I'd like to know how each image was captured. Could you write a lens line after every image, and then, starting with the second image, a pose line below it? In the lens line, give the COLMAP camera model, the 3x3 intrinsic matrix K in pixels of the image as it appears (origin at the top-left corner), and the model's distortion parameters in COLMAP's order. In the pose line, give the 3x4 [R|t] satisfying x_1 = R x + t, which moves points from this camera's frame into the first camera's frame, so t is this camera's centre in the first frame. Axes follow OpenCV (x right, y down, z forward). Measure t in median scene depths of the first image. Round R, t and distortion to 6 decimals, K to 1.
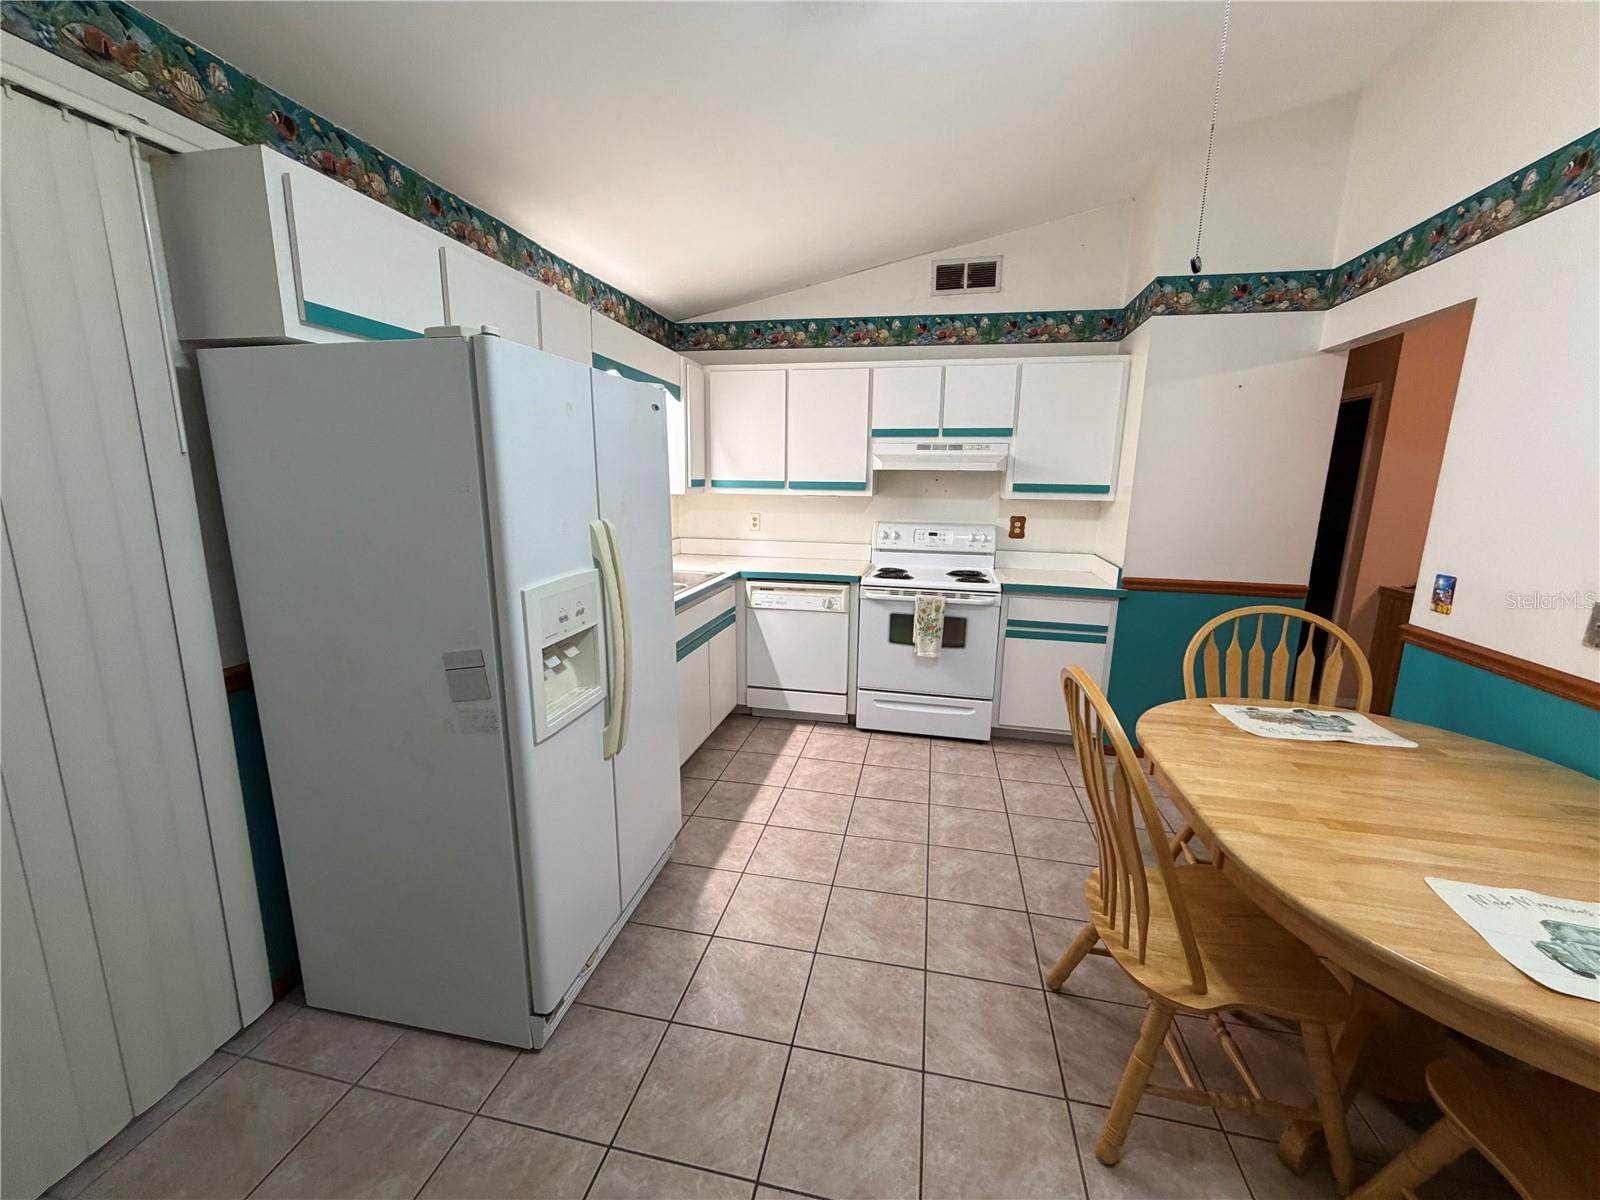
lens RADIAL K [[636.9, 0, 797.8], [0, 636.9, 601.5], [0, 0, 1]] dist [-0.001178, 0.000068]
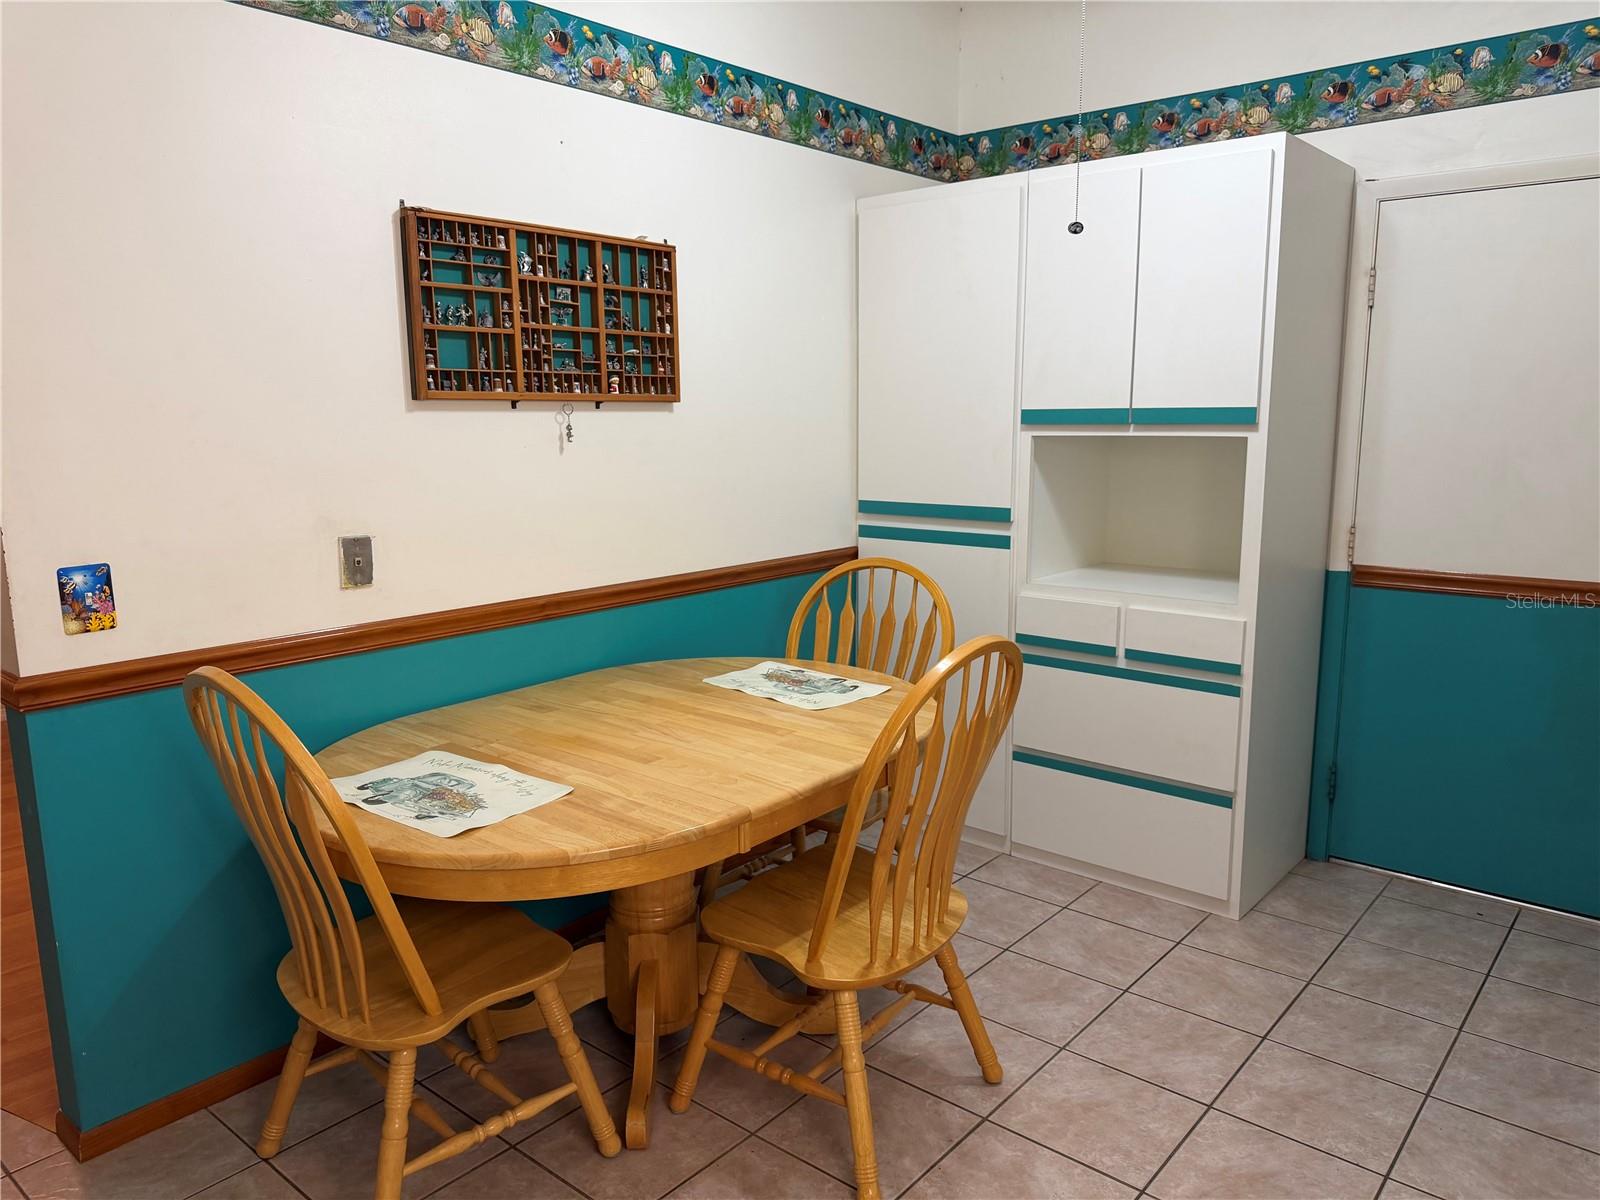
lens RADIAL K [[1144.3, 0, 800.0], [0, 1144.3, 595.3], [0, 0, 1]] dist [0.083020, -0.124199]
pose [[-0.883747, -0.085026, 0.460177, -0.006206], [0.084601, 0.938124, 0.335808, -0.183251], [-0.460255, 0.335700, -0.821870, 0.933148]]
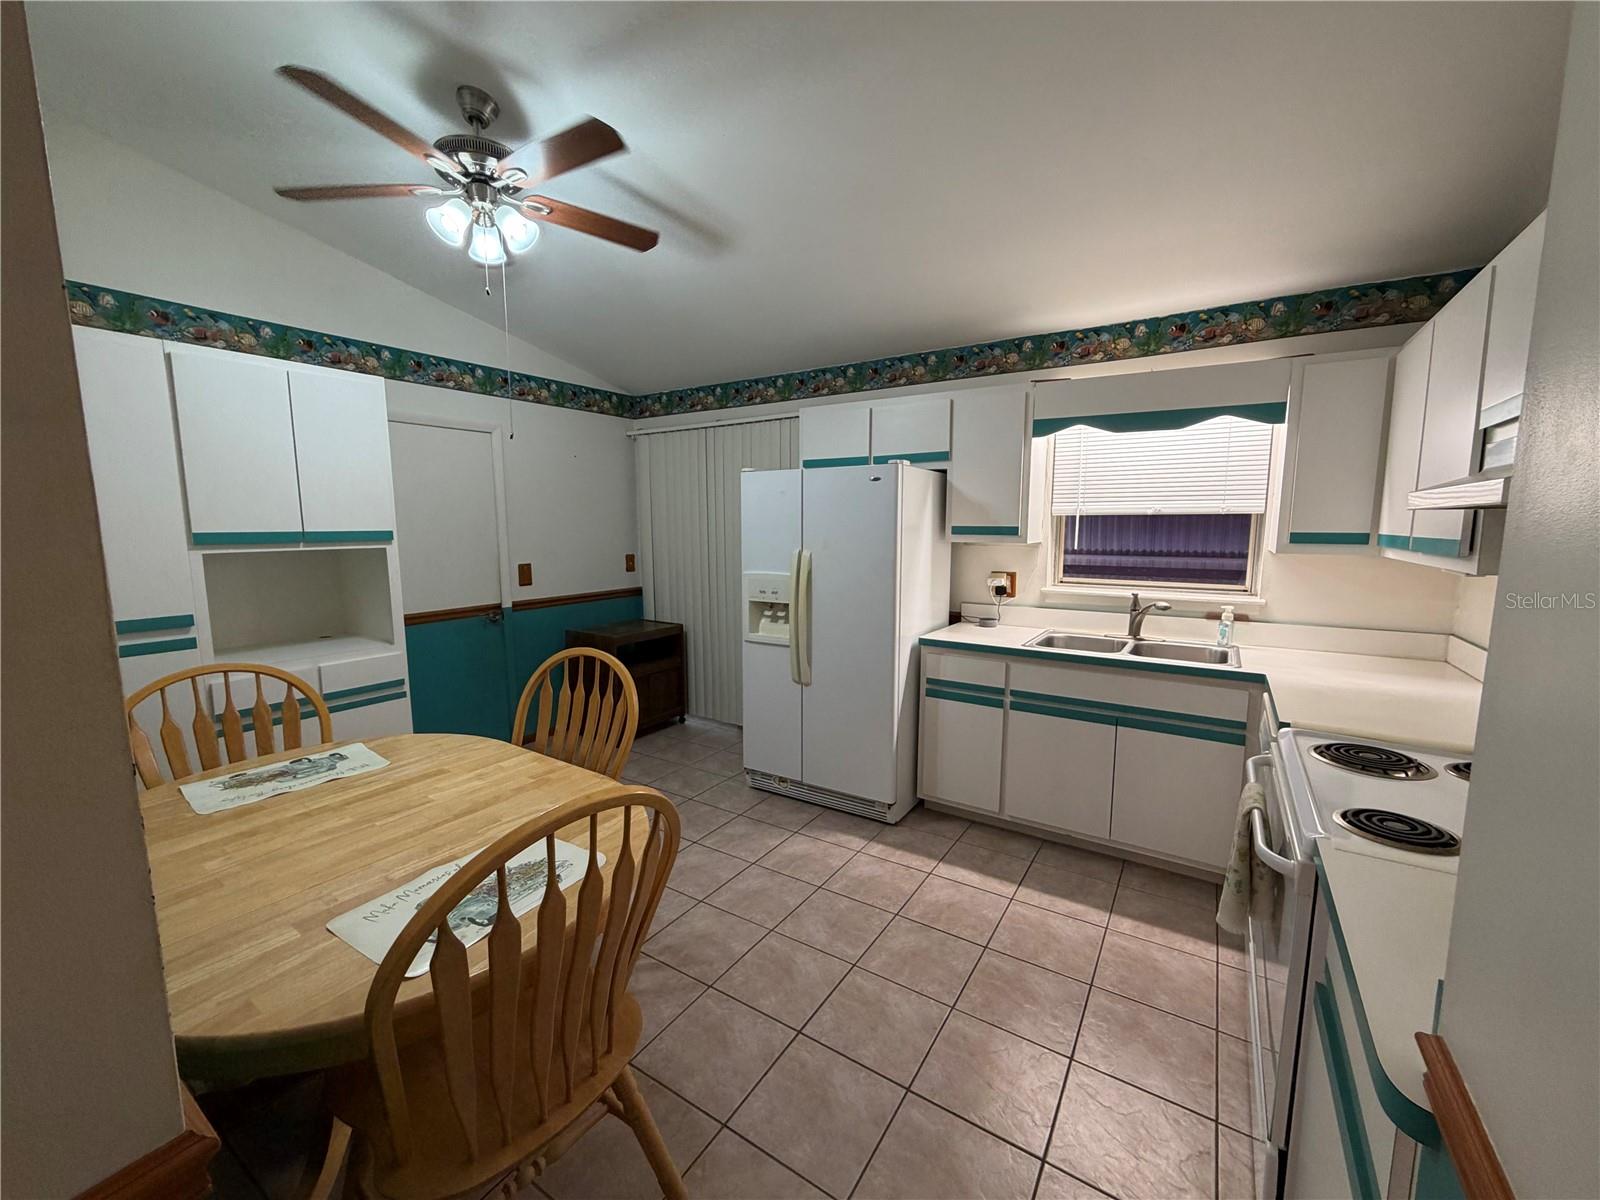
lens RADIAL K [[638.4, 0, 797.1], [0, 638.4, 601.9], [0, 0, 1]] dist [-0.000433, -0.000334]
pose [[-0.358926, 0.104431, -0.927505, 0.692485], [-0.184417, 0.966196, 0.180153, -0.152455], [0.914966, 0.235709, -0.327534, 0.793773]]
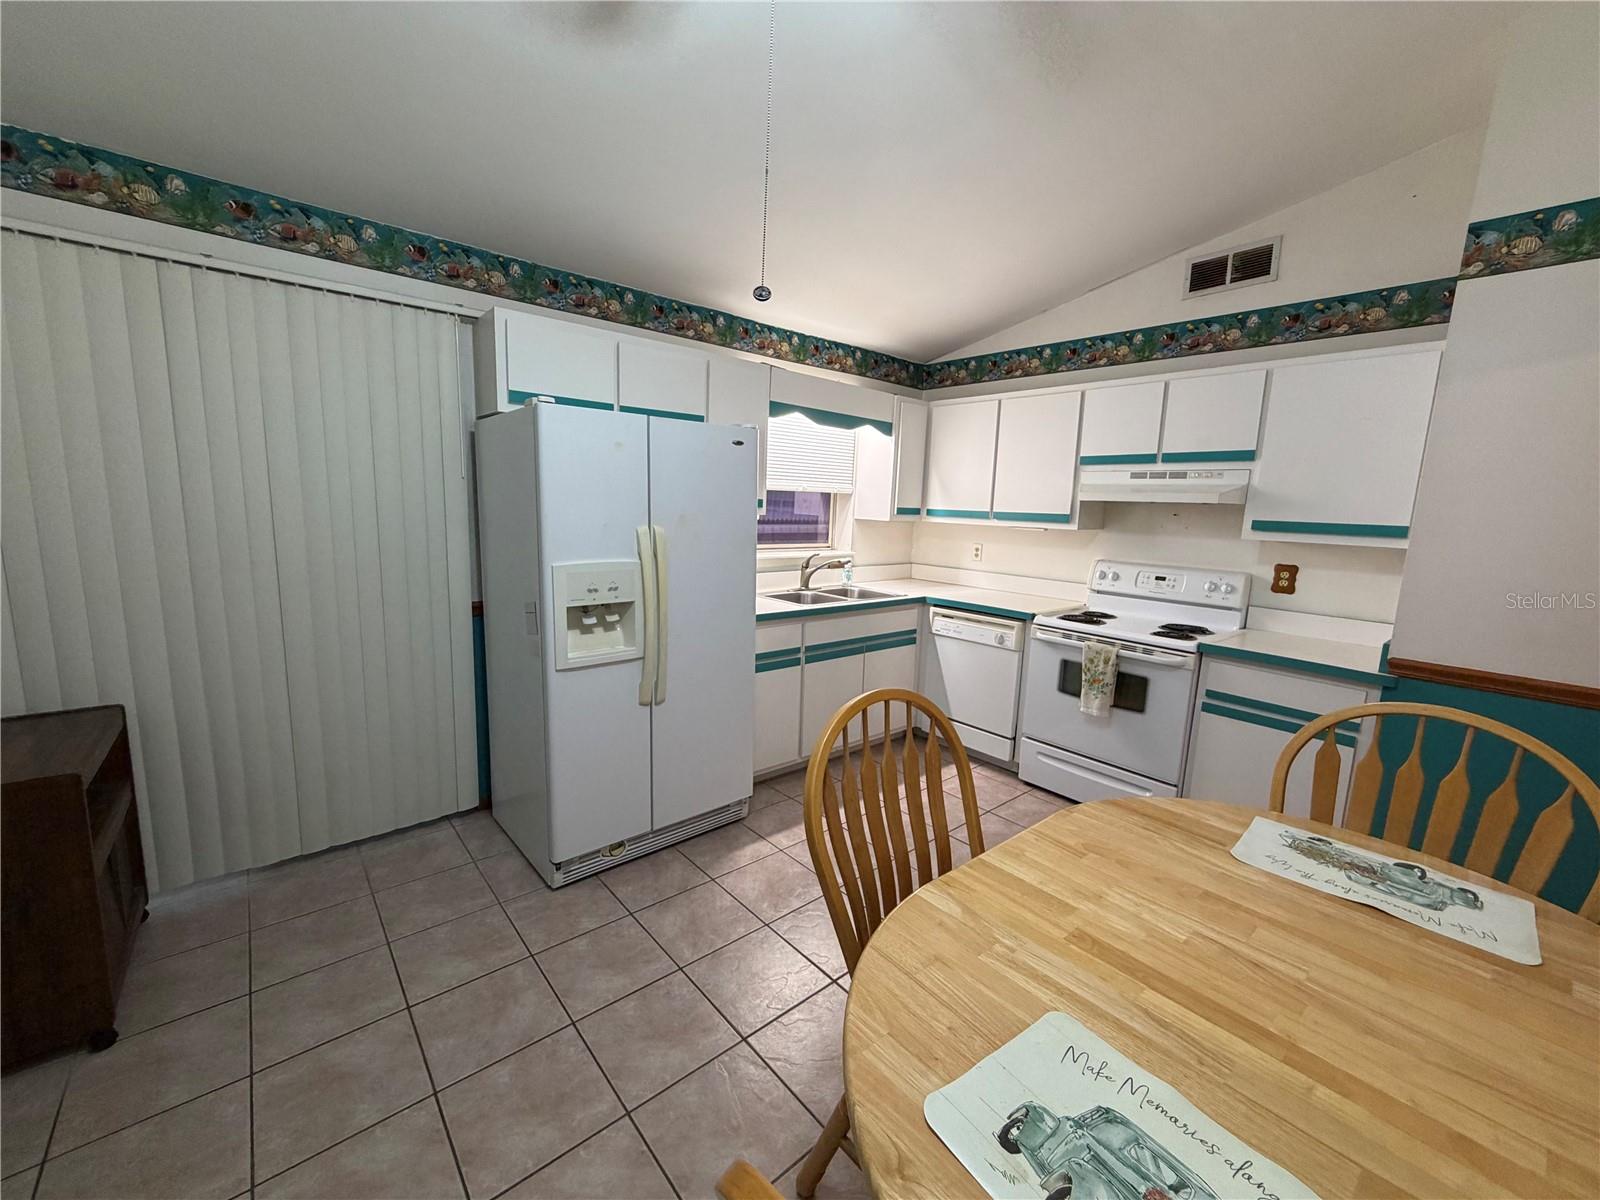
lens RADIAL K [[638.4, 0, 797.1], [0, 638.4, 601.9], [0, 0, 1]] dist [-0.000433, -0.000334]
pose [[0.794038, 0.108235, -0.598154, 0.377829], [-0.141614, 0.989882, -0.008872, 0.000116], [0.591142, 0.091752, 0.801332, 0.052209]]
